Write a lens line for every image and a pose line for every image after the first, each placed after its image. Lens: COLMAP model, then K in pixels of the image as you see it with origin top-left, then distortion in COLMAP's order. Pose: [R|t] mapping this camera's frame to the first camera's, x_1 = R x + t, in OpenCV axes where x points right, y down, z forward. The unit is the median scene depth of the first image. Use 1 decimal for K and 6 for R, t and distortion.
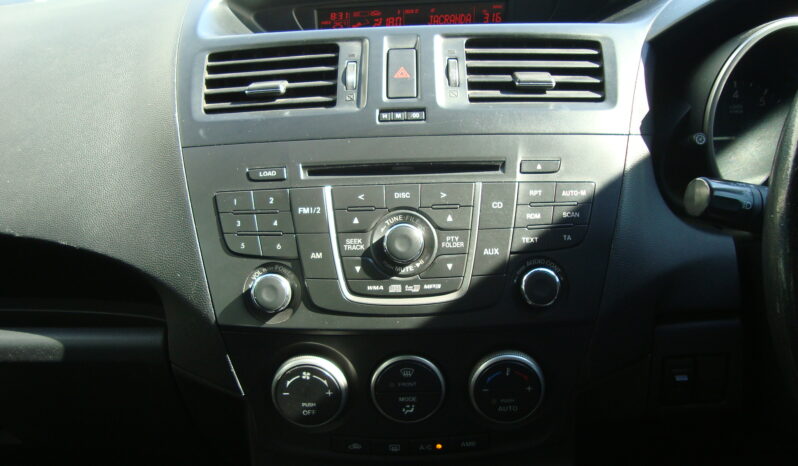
lens RADIAL K [[727.4, 0, 399.0], [0, 727.4, 233.0], [0, 0, 1]] dist [-0.189222, 0.173465]
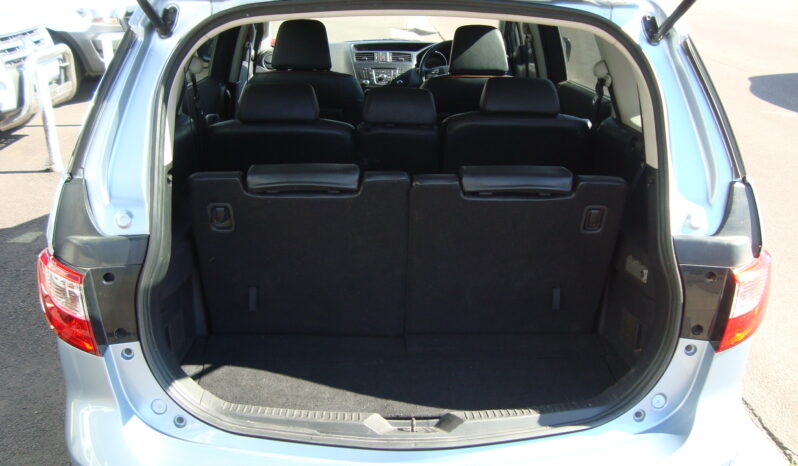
lens RADIAL K [[727.4, 0, 399.0], [0, 727.4, 233.0], [0, 0, 1]] dist [-0.189222, 0.173465]
pose [[0.996683, 0.028012, 0.076413, -0.366880], [-0.024068, 0.998354, -0.052058, 2.066377], [-0.077746, 0.050046, 0.995716, -6.617349]]
